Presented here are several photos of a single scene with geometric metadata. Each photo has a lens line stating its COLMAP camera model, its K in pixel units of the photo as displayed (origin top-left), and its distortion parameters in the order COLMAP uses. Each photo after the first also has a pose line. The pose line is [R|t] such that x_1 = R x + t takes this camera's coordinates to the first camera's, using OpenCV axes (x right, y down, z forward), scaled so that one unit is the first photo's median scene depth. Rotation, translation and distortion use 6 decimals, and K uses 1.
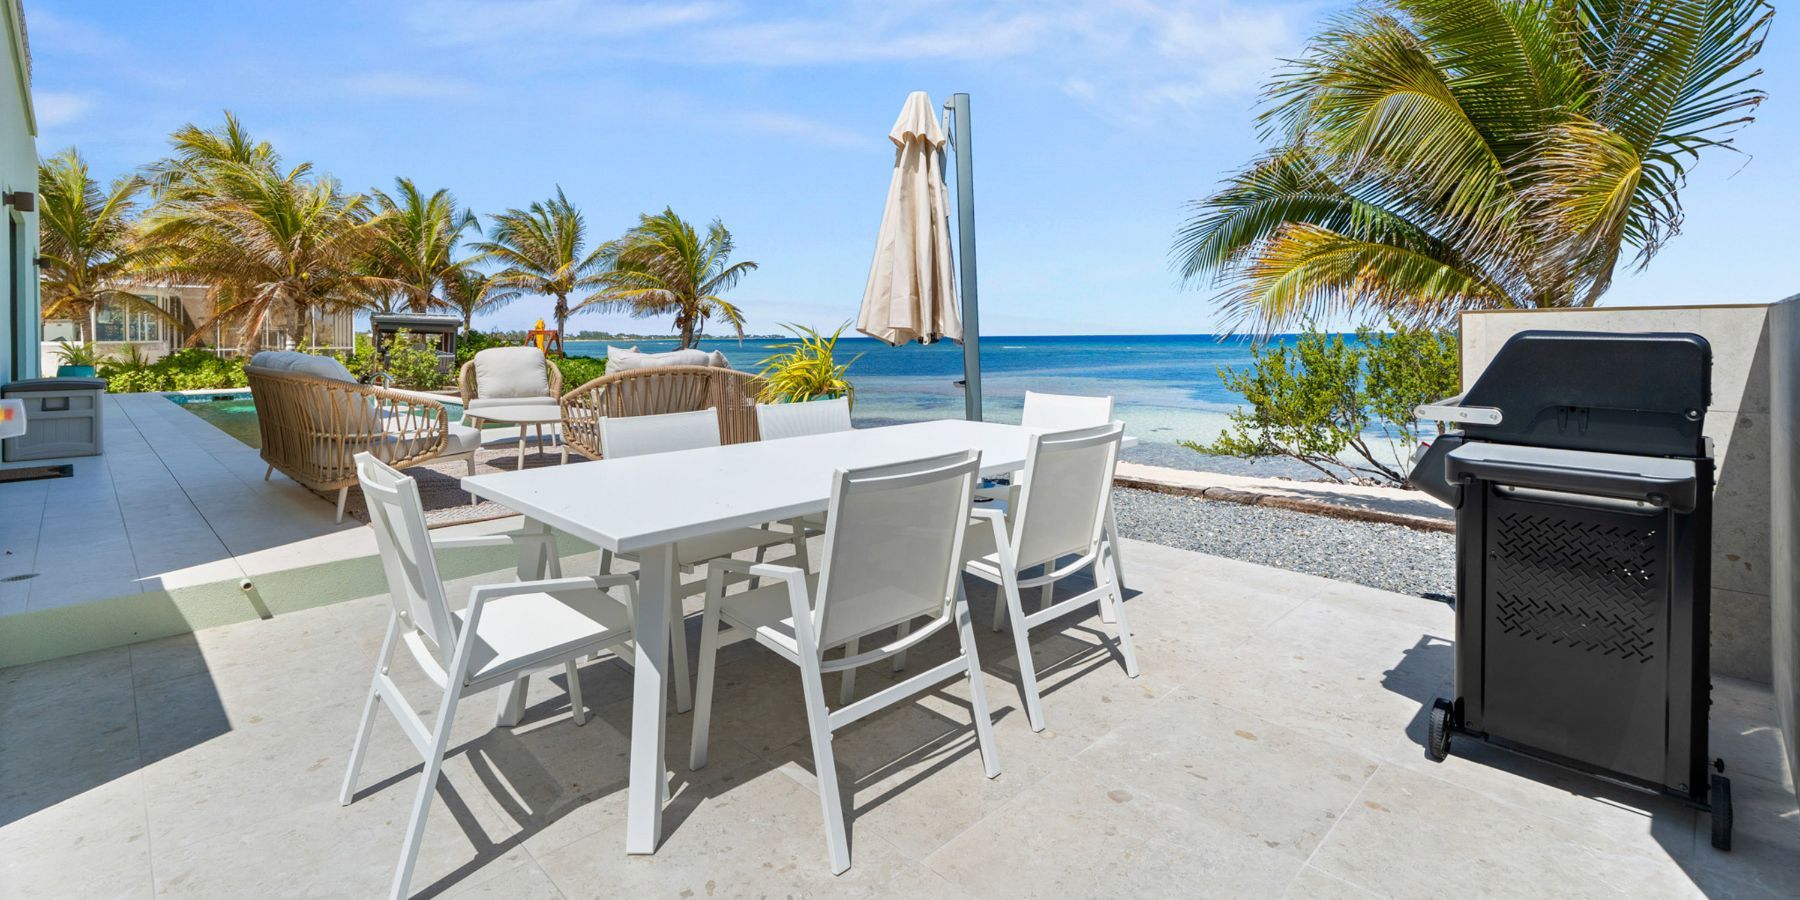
lens RADIAL K [[783.2, 0, 901.5], [0, 783.2, 322.0], [0, 0, 1]] dist [-0.001569, 0.000192]
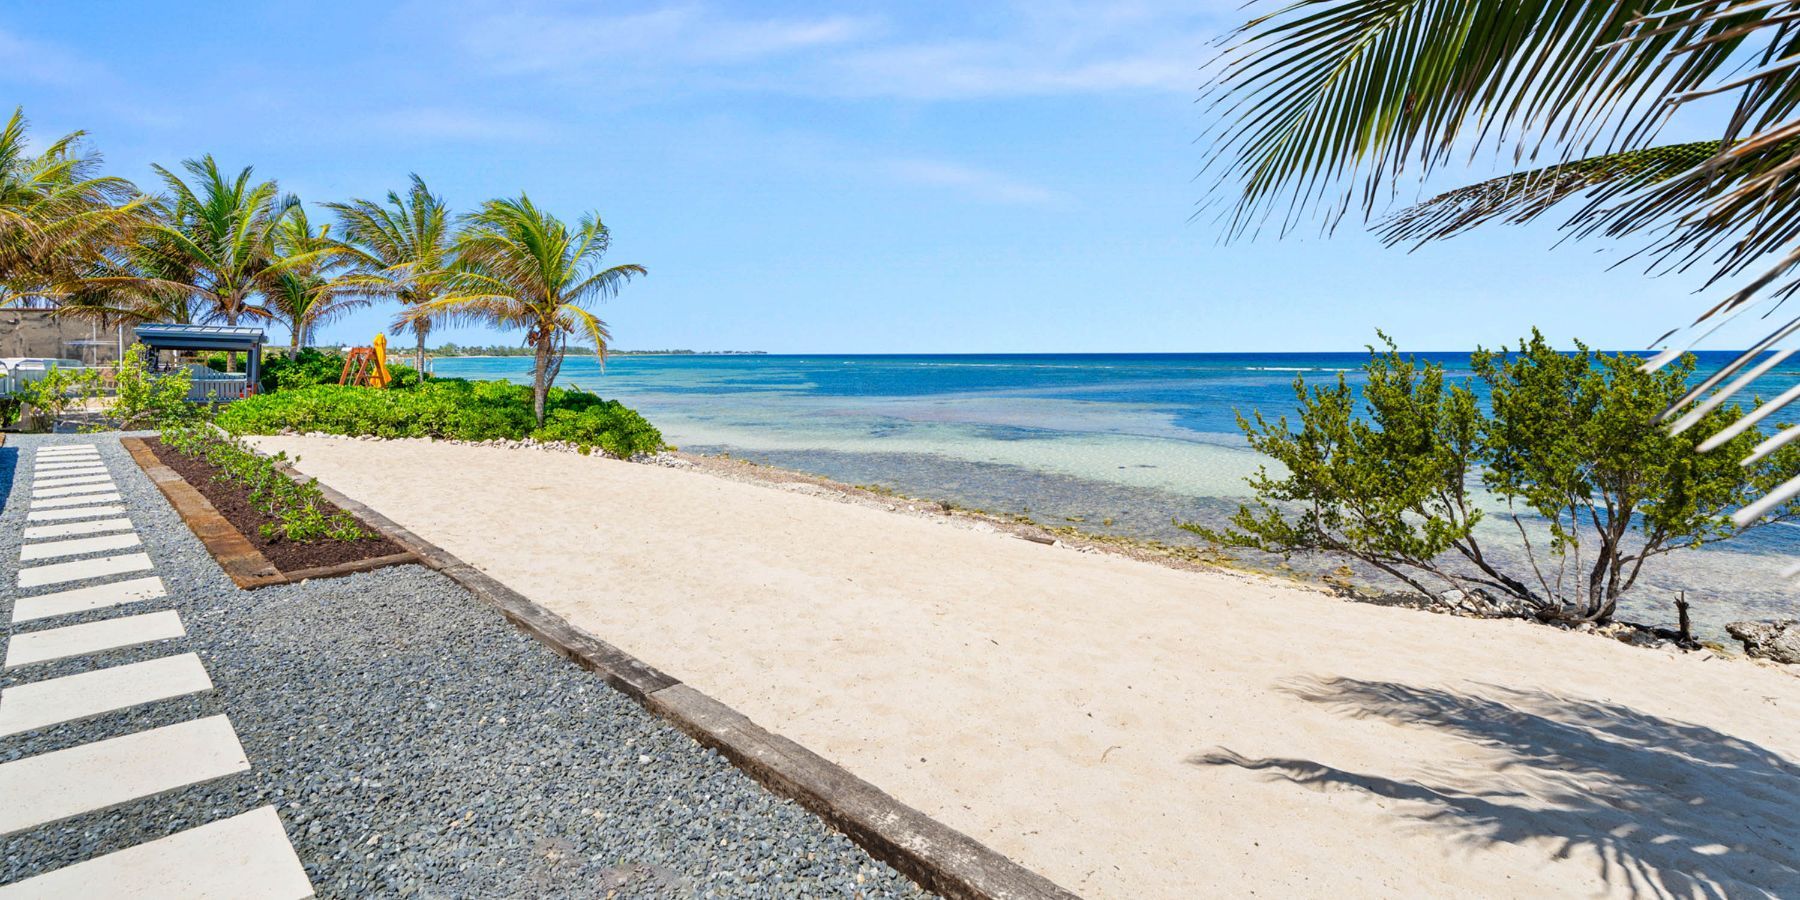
lens RADIAL K [[783.2, 0, 891.7], [0, 783.2, 346.6], [0, 0, 1]] dist [-0.001569, 0.000192]
pose [[0.999899, 0.005617, 0.013071, 0.061345], [-0.005747, 0.999934, 0.009928, -0.001418], [-0.013015, -0.010002, 0.999865, 0.202208]]
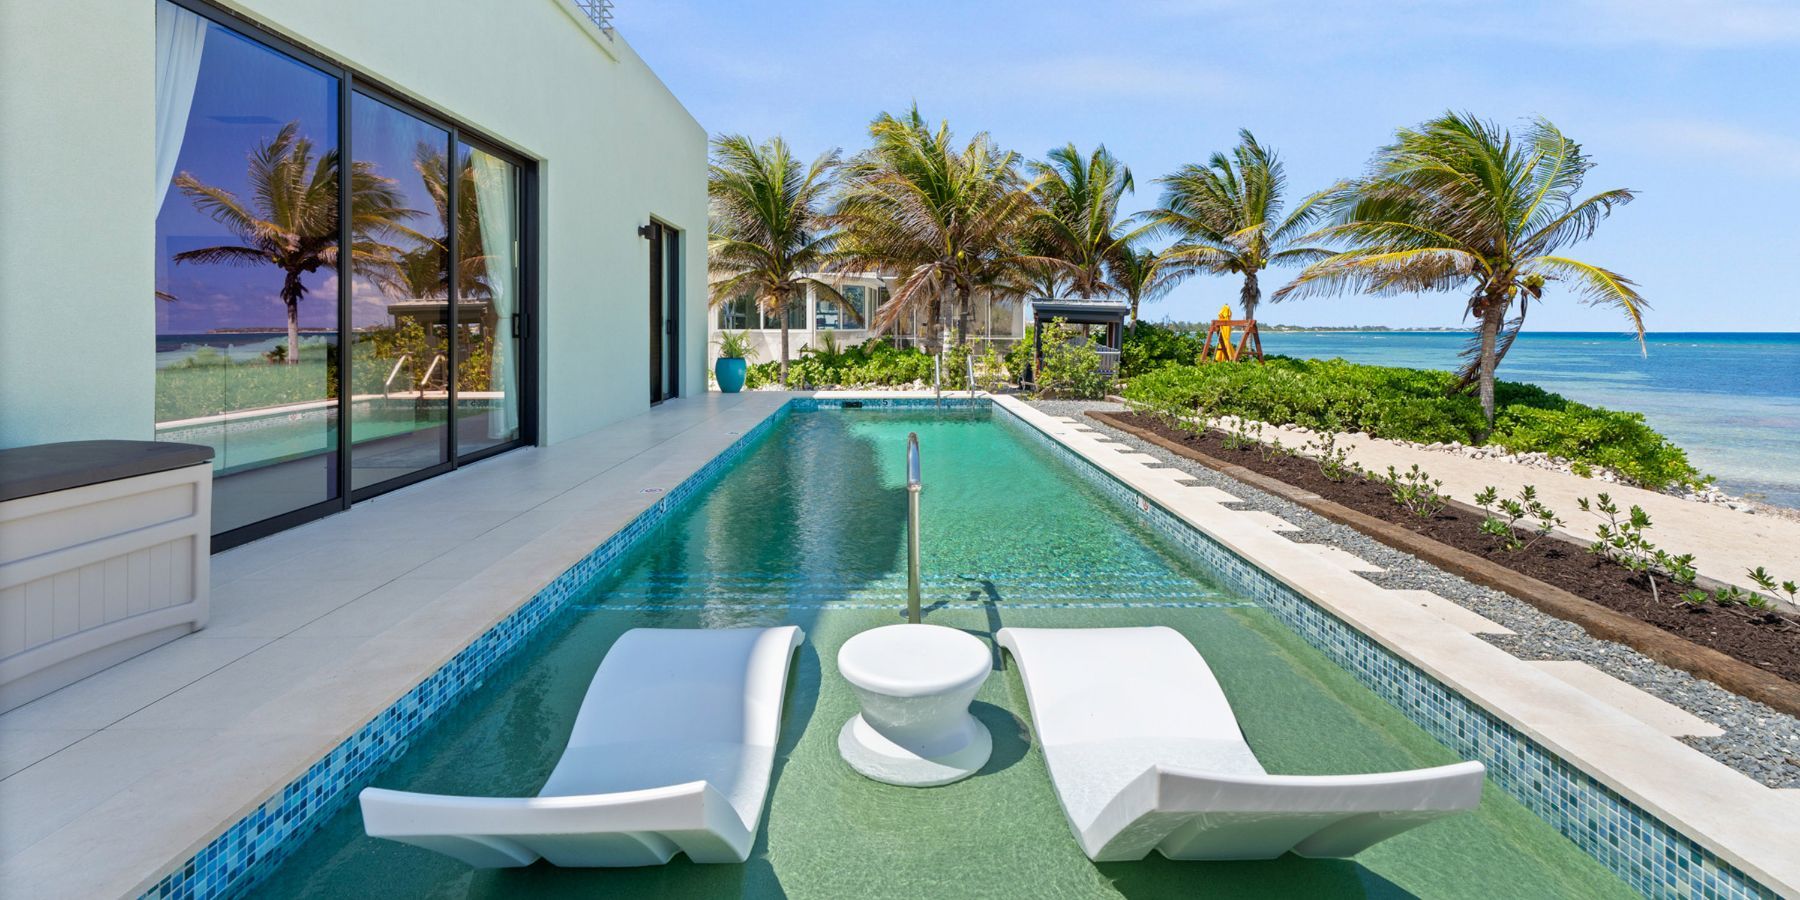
lens RADIAL K [[783.2, 0, 899.8], [0, 783.2, 331.9], [0, 0, 1]] dist [-0.001569, 0.000192]
pose [[0.699336, 0.013013, -0.714675, -0.160429], [0.004535, 0.999733, 0.022641, 0.003917], [0.714779, -0.019075, 0.699090, 0.286808]]
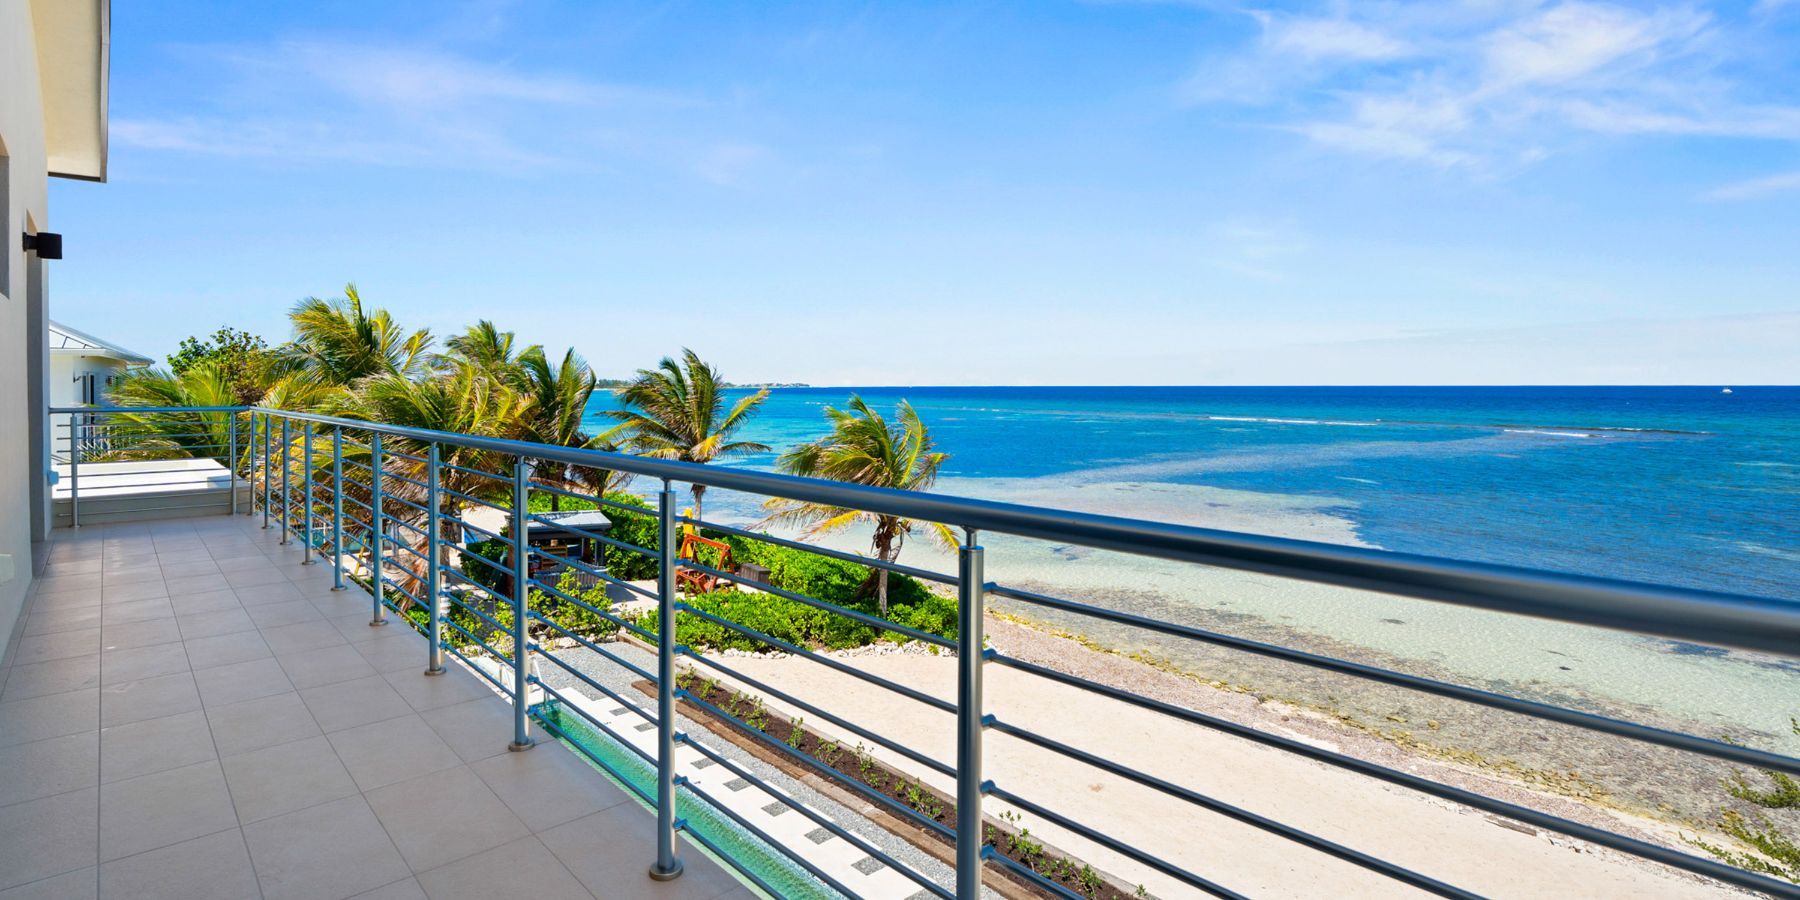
lens RADIAL K [[836.6, 0, 876.1], [0, 836.6, 411.9], [0, 0, 1]] dist [-0.014774, -0.000835]
pose [[0.997720, 0.009814, -0.066766, -0.214165], [-0.006768, 0.998932, 0.045697, -0.165346], [0.067144, -0.045141, 0.996722, 0.120063]]
